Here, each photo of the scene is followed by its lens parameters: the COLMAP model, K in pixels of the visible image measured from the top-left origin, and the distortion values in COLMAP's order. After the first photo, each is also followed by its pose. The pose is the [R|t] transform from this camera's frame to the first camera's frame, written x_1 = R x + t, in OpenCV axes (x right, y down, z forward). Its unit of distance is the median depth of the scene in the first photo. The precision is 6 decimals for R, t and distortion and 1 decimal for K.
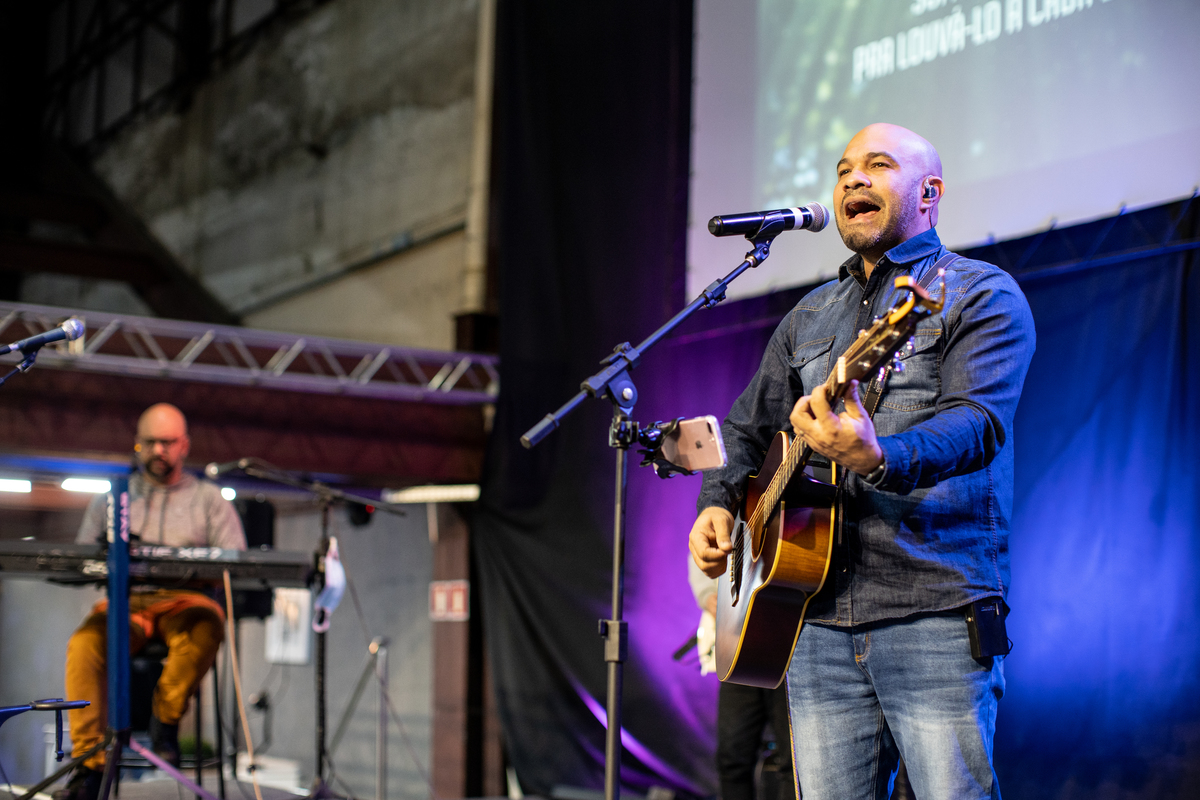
lens RADIAL K [[1758.4, 0, 600.0], [0, 1758.4, 400.0], [0, 0, 1]] dist [-0.058750, 0.006540]
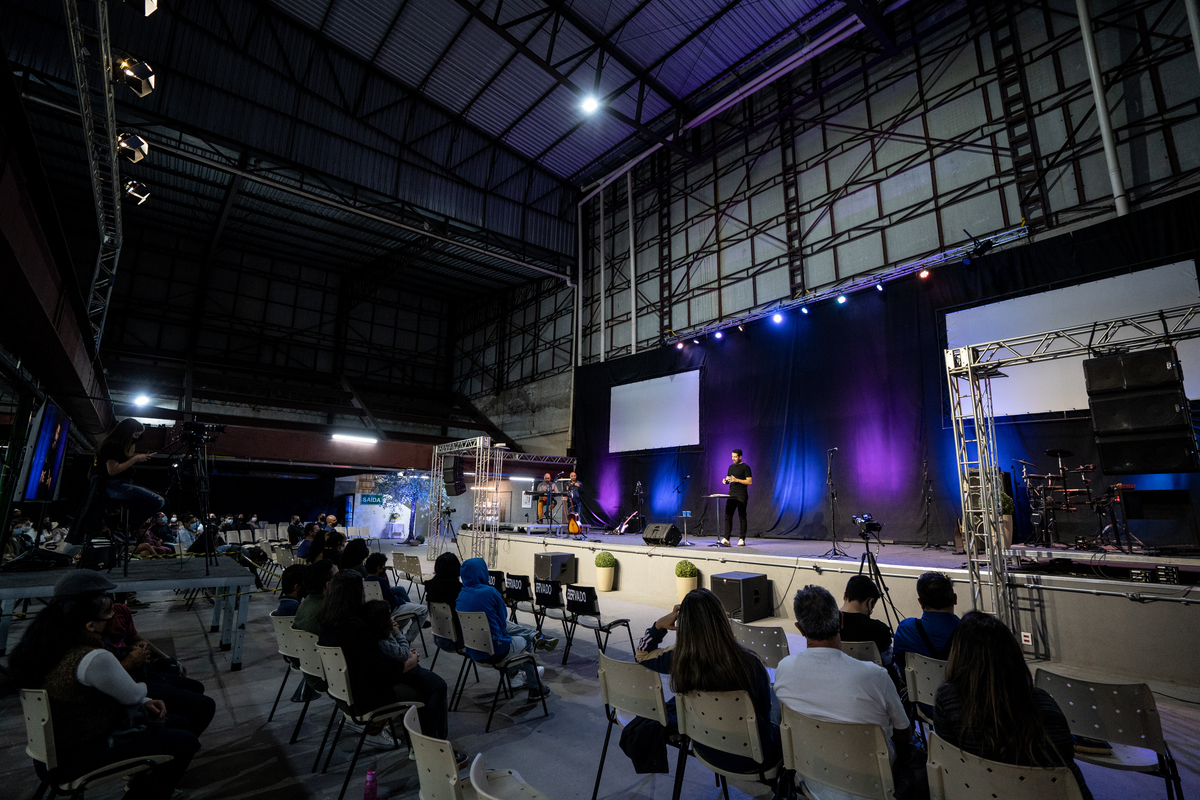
lens RADIAL K [[593.2, 0, 580.0], [0, 593.2, 403.5], [0, 0, 1]] dist [-0.000874, 0.000102]
pose [[0.998111, 0.019338, 0.058309, -0.141994], [-0.017053, 0.999077, -0.039435, -0.111218], [-0.059018, 0.038366, 0.997519, -0.903763]]
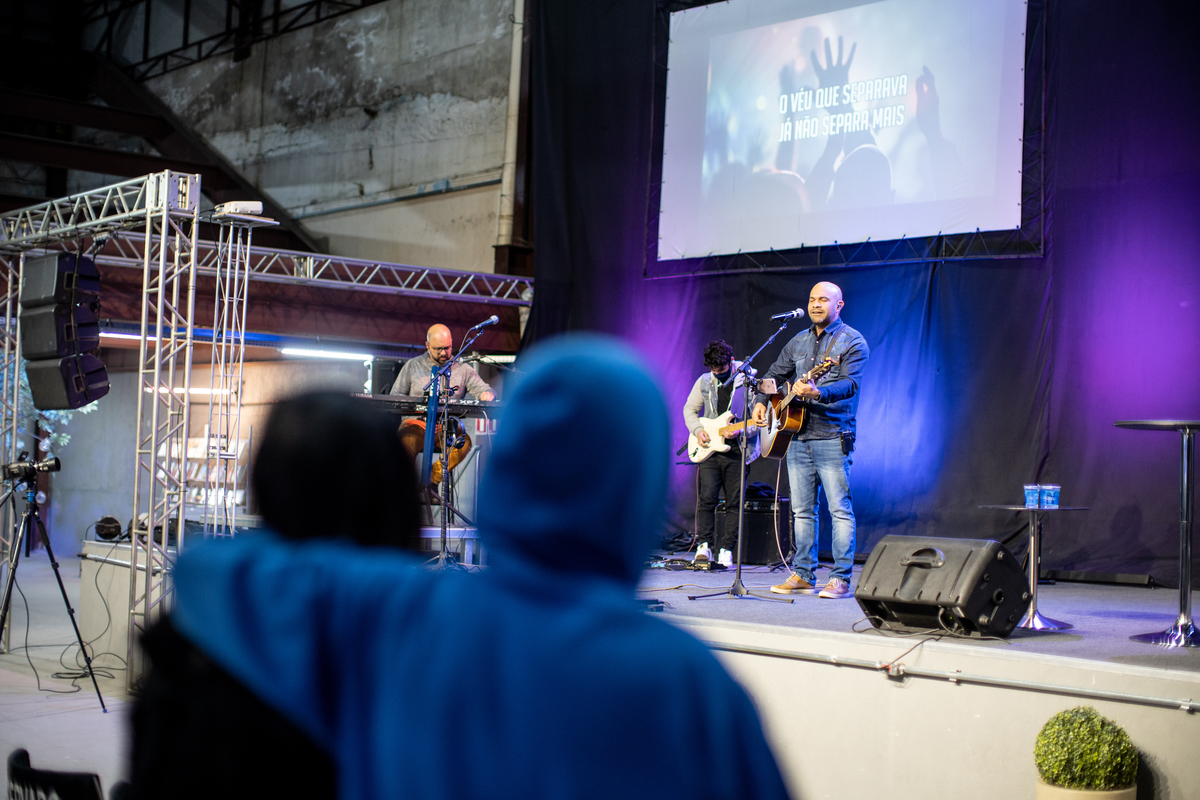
lens RADIAL K [[1758.4, 0, 600.0], [0, 1758.4, 400.0], [0, 0, 1]] dist [-0.058750, 0.006540]
pose [[0.992847, 0.026400, 0.116438, -0.153865], [-0.037940, 0.994460, 0.098029, -0.062653], [-0.113205, -0.101745, 0.988348, -0.539203]]
